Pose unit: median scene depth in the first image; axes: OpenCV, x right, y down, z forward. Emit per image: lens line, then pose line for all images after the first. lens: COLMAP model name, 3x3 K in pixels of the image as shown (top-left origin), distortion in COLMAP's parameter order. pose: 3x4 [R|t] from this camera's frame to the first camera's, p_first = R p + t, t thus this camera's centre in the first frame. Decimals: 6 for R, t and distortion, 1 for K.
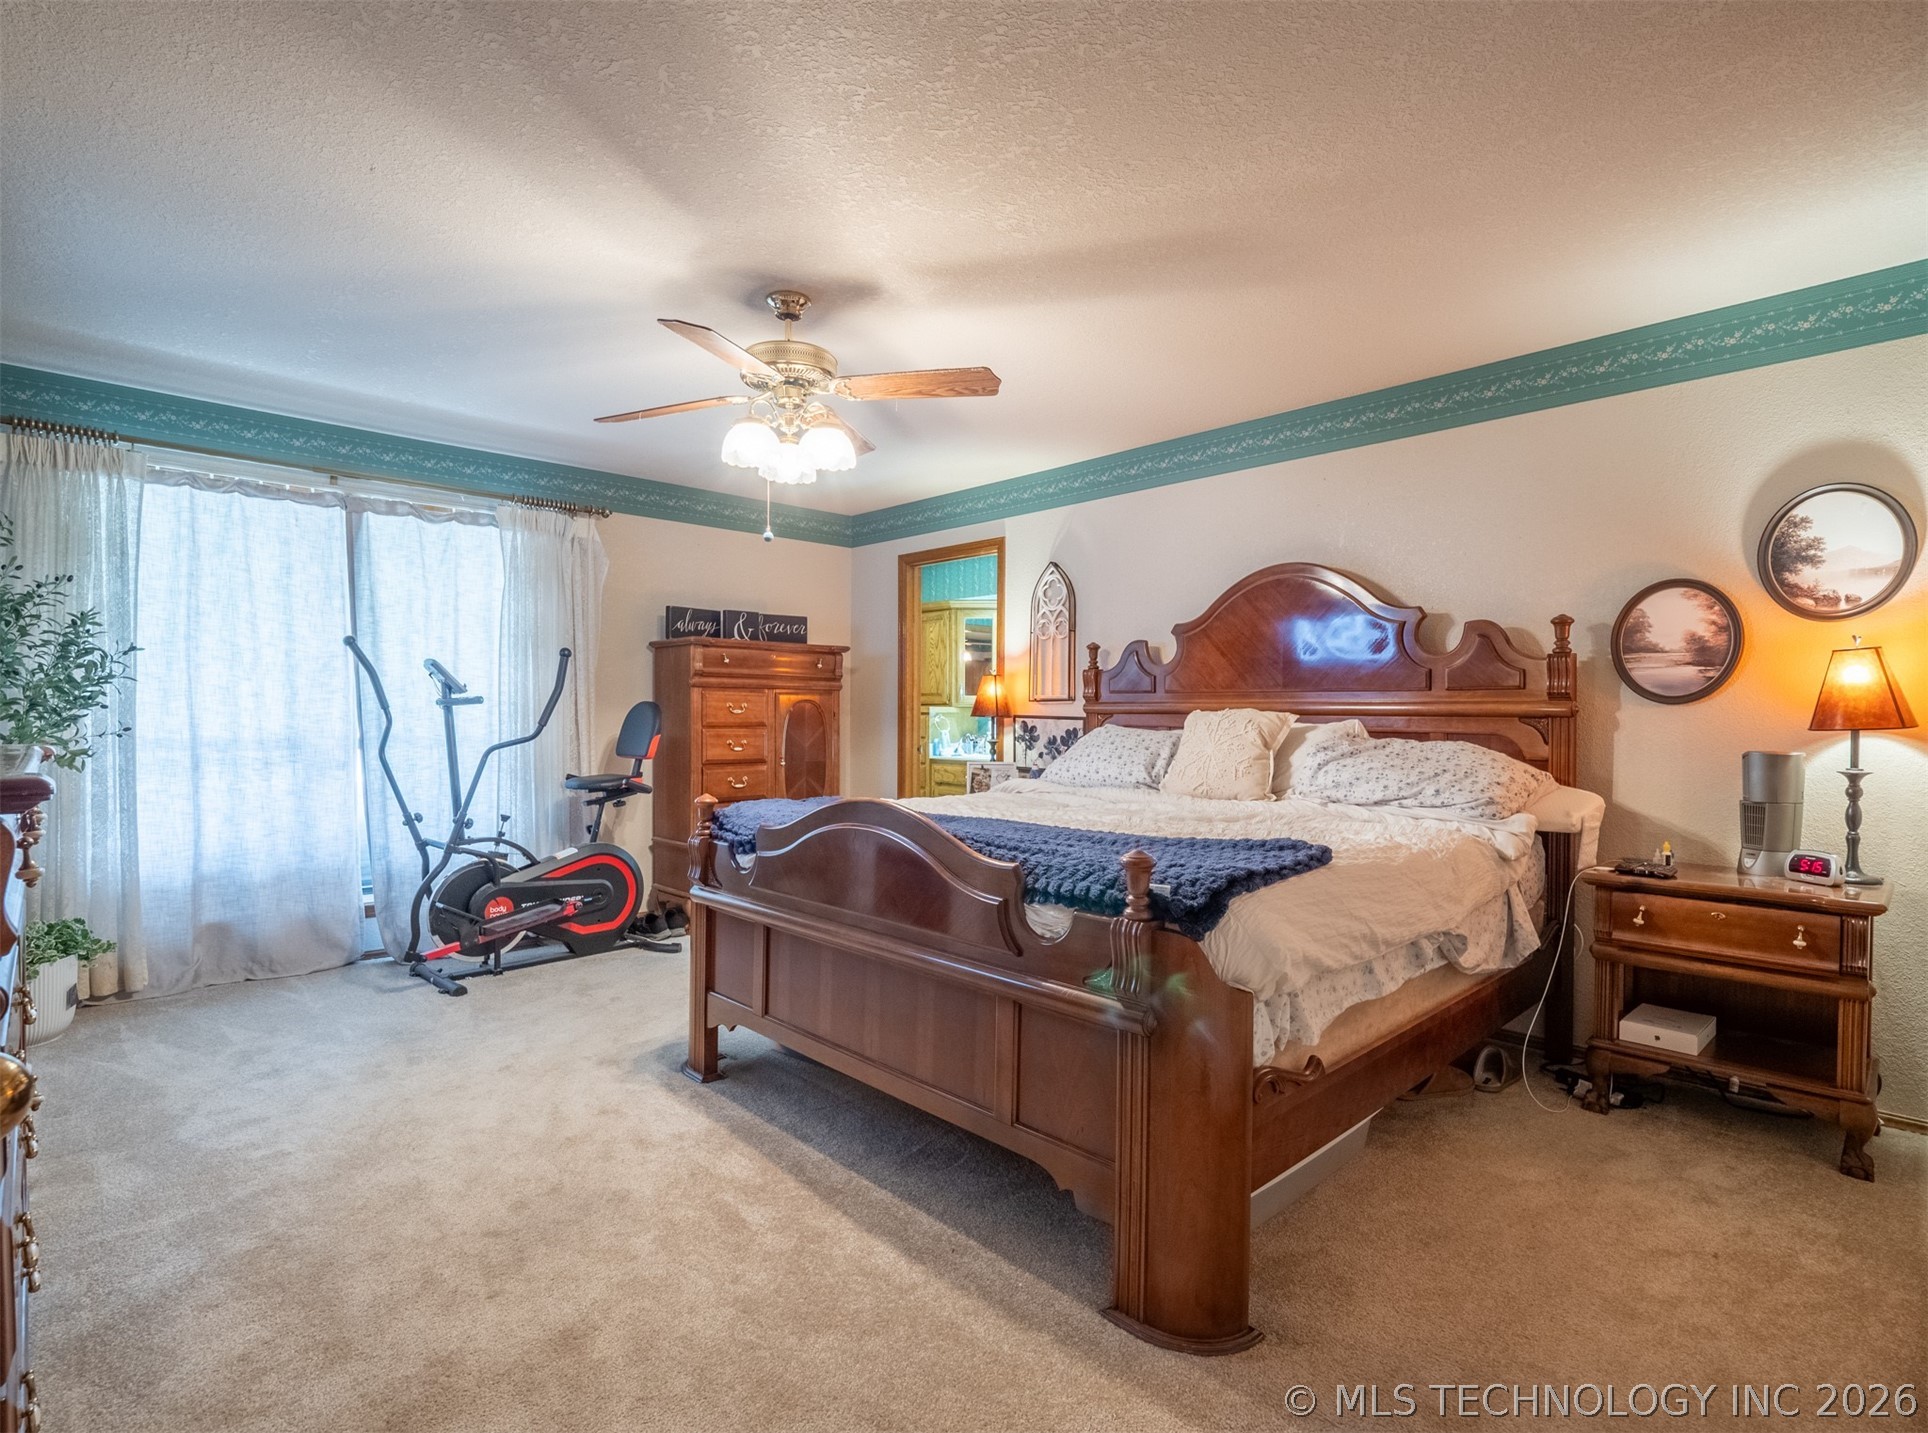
lens RADIAL K [[942.3, 0, 959.4], [0, 942.3, 718.8], [0, 0, 1]] dist [-0.012503, -0.002660]
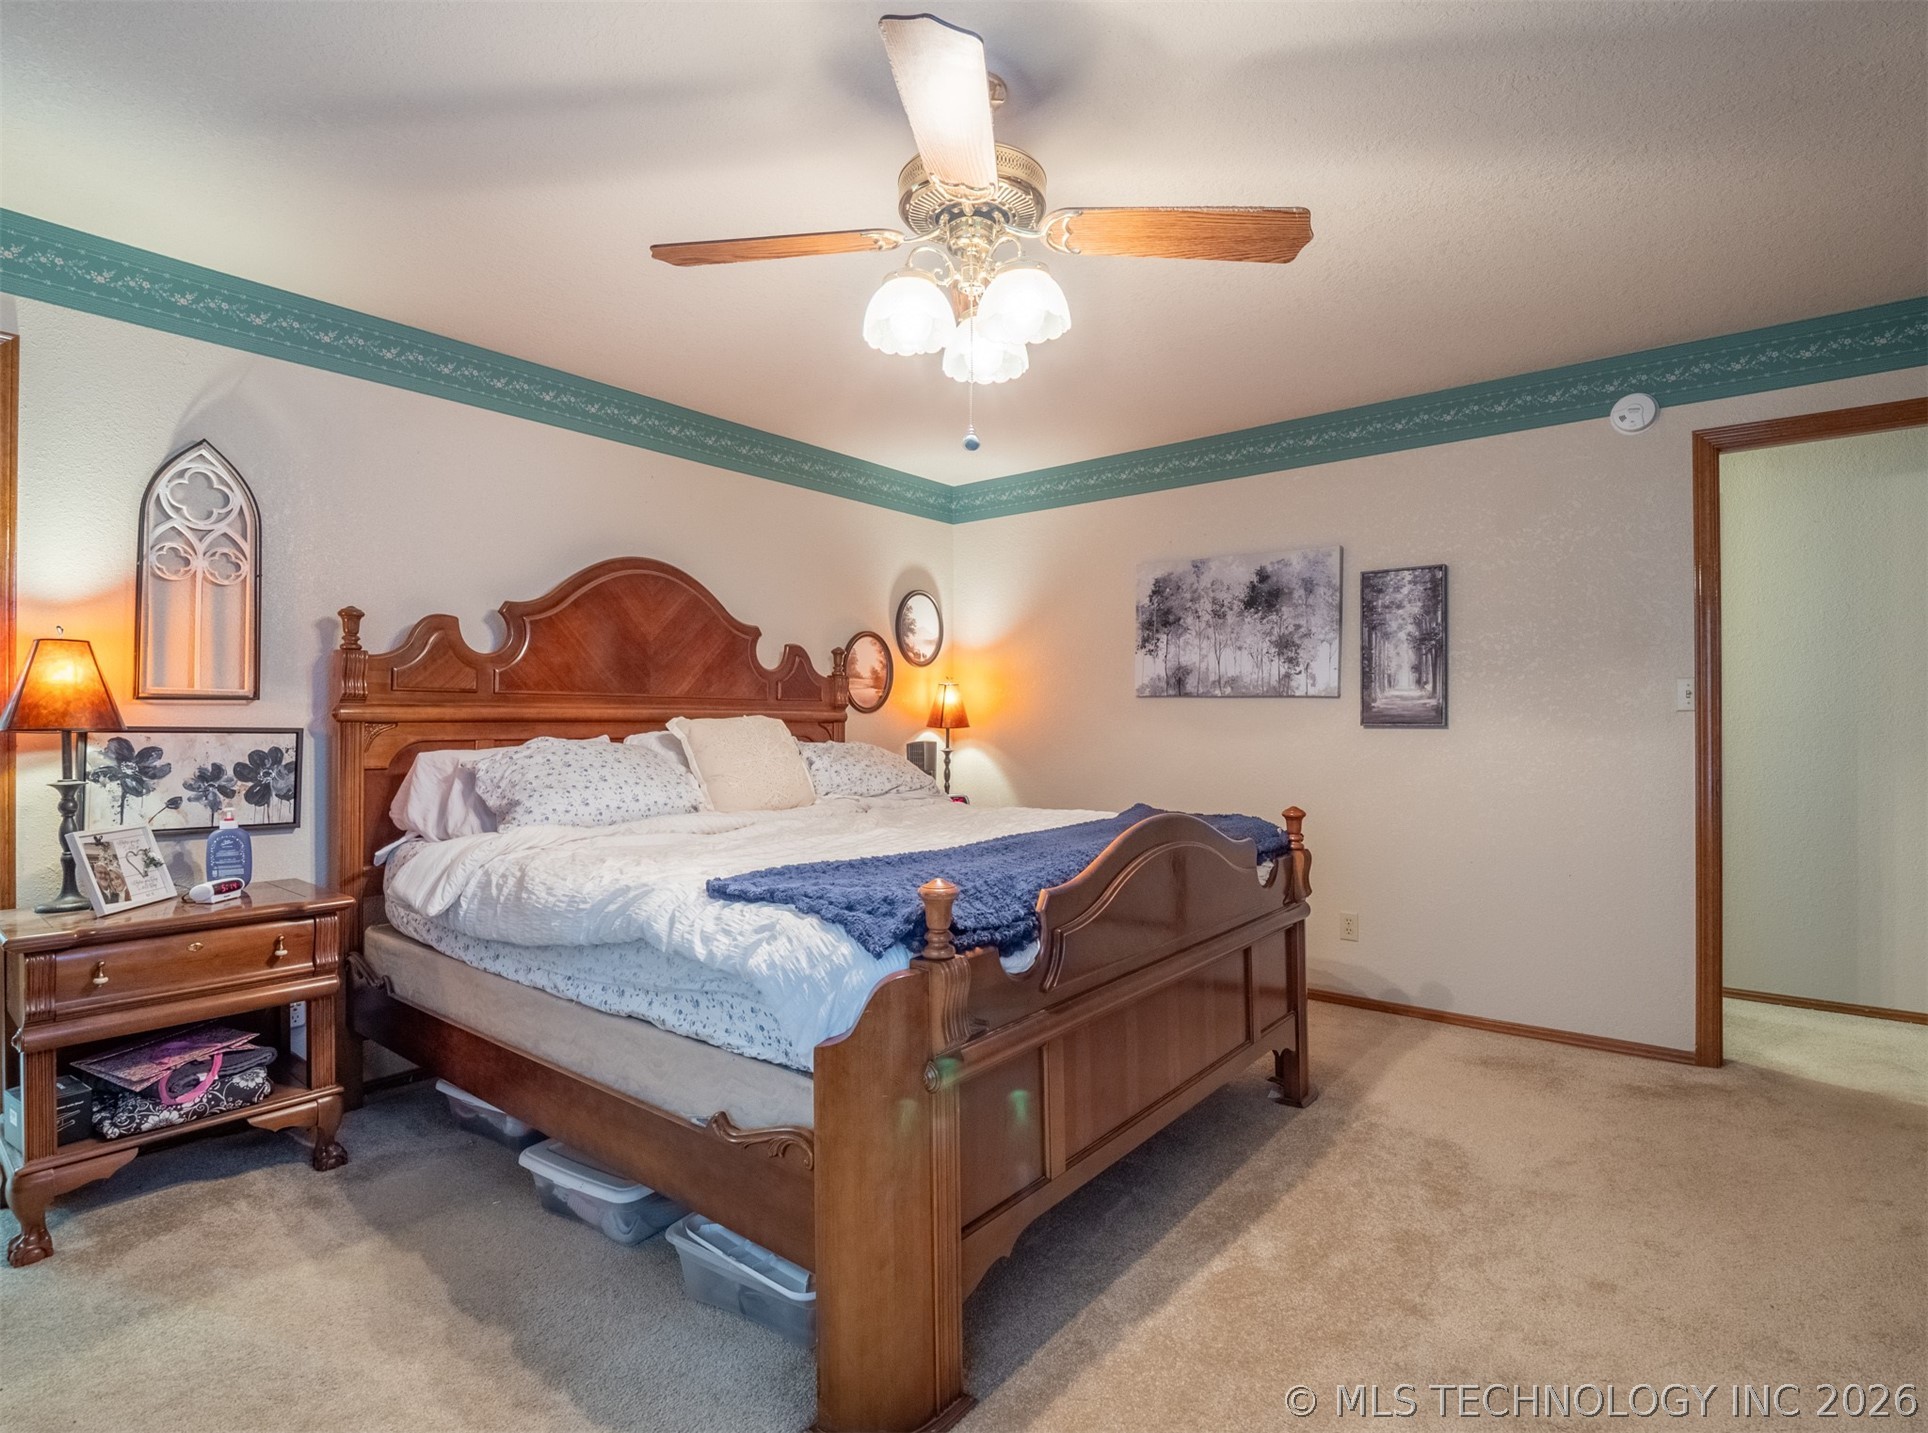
lens RADIAL K [[942.3, 0, 961.7], [0, 942.3, 717.1], [0, 0, 1]] dist [-0.012503, -0.002660]
pose [[-0.125804, 0.002254, 0.992053, -0.485845], [0.011290, 0.999936, -0.000840, -0.003734], [-0.991991, 0.011095, -0.125822, 0.646193]]
